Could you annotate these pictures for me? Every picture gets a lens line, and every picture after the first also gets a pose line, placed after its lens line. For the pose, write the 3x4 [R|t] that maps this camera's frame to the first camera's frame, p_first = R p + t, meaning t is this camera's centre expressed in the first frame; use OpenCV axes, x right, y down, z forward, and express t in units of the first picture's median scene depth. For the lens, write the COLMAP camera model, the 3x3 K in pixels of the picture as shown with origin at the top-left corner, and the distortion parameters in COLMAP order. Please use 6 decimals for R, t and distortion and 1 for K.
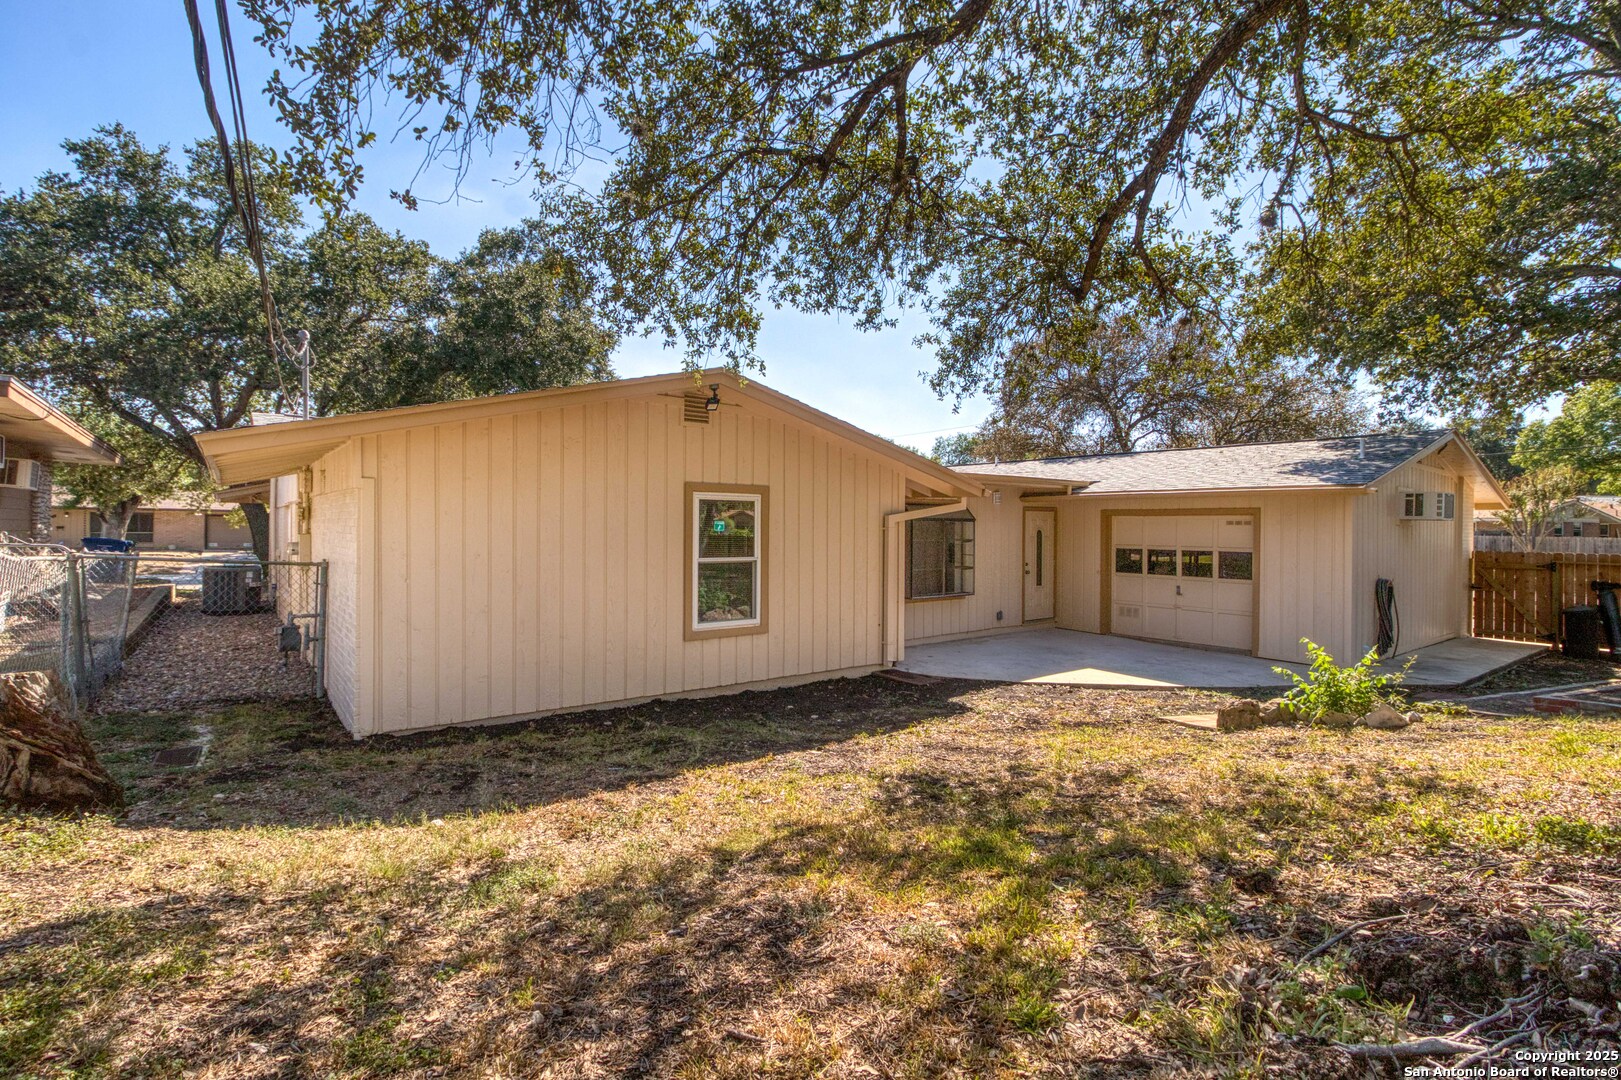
lens RADIAL K [[760.3, 0, 809.2], [0, 760.3, 537.5], [0, 0, 1]] dist [0.006209, 0.000601]
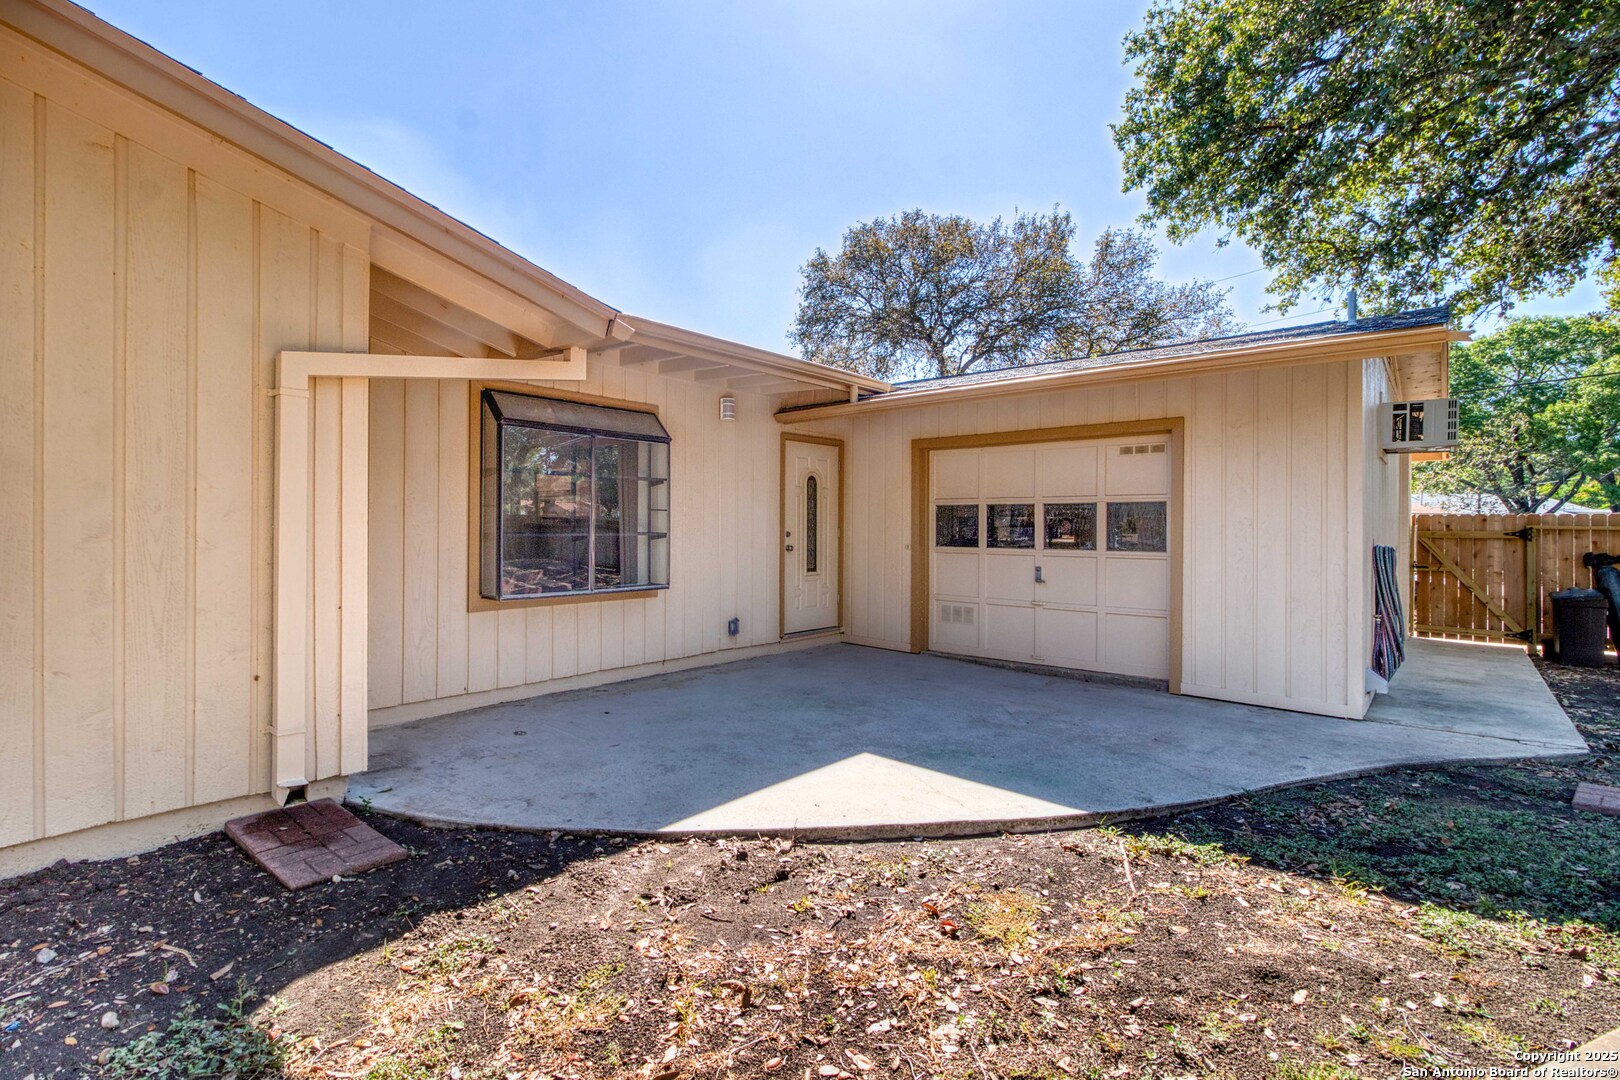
lens RADIAL K [[759.8, 0, 812.8], [0, 759.8, 536.6], [0, 0, 1]] dist [0.006209, 0.000601]
pose [[0.979097, -0.003783, 0.203357, 0.195519], [0.004551, 0.999984, -0.003310, 0.040341], [-0.203341, 0.004166, 0.979099, 0.457951]]
